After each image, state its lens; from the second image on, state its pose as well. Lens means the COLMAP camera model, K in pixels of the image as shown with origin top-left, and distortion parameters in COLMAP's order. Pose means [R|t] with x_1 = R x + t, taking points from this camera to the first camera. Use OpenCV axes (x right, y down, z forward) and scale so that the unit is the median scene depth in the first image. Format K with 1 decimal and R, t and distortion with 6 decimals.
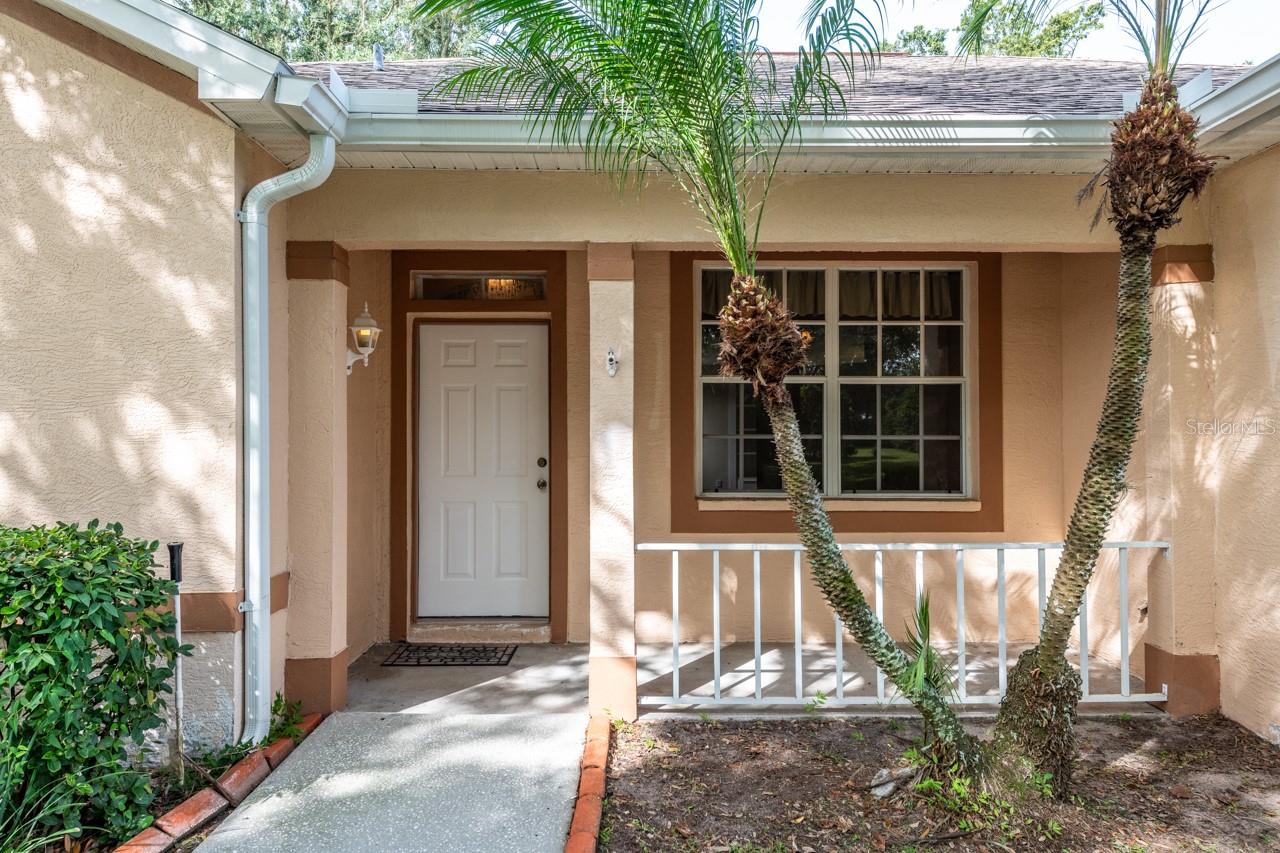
lens RADIAL K [[888.2, 0, 630.6], [0, 888.2, 419.5], [0, 0, 1]] dist [-0.033560, -0.005697]
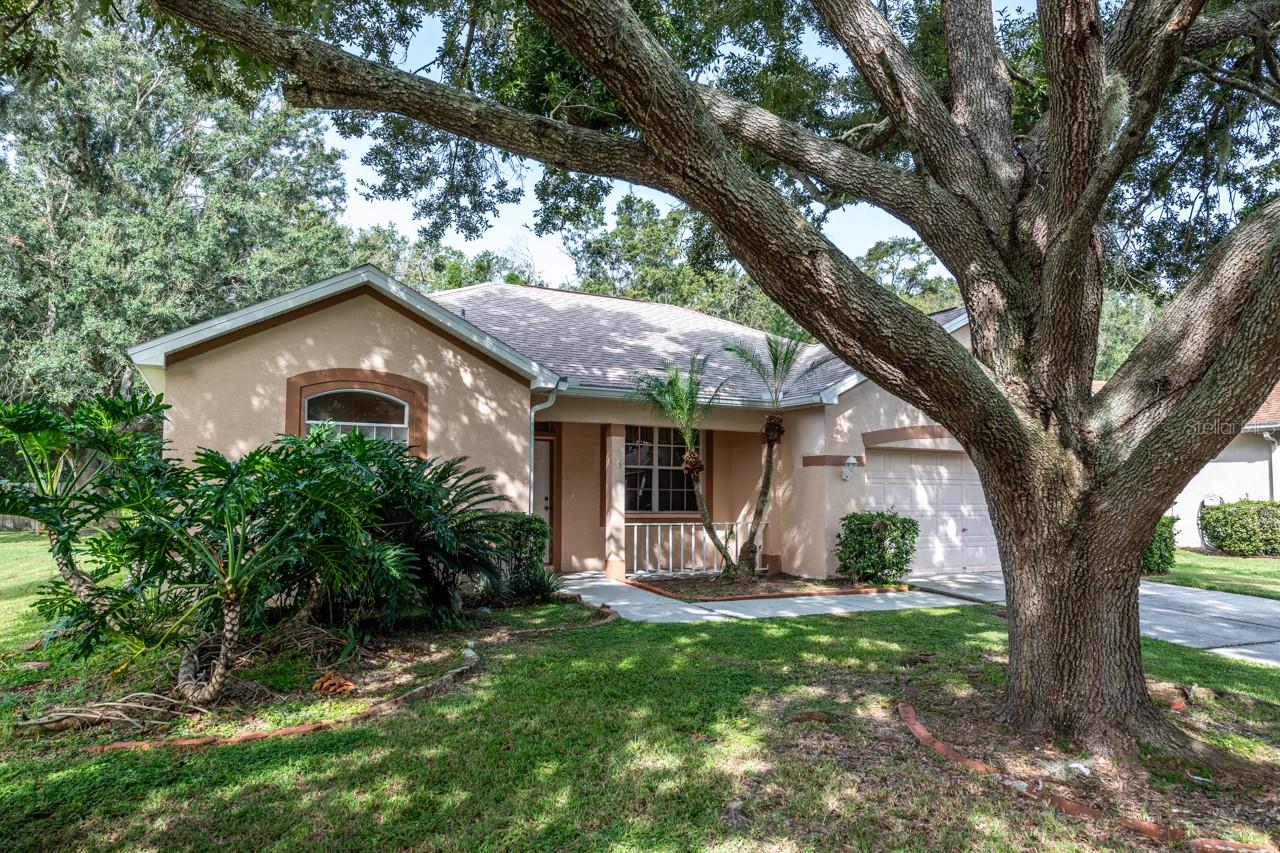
lens RADIAL K [[888.2, 0, 639.5], [0, 888.2, 421.2], [0, 0, 1]] dist [-0.033560, -0.005697]
pose [[0.909154, 0.046108, 0.413899, -1.426729], [-0.018020, 0.997277, -0.071514, 0.011800], [-0.416069, 0.057558, 0.907509, -2.111871]]
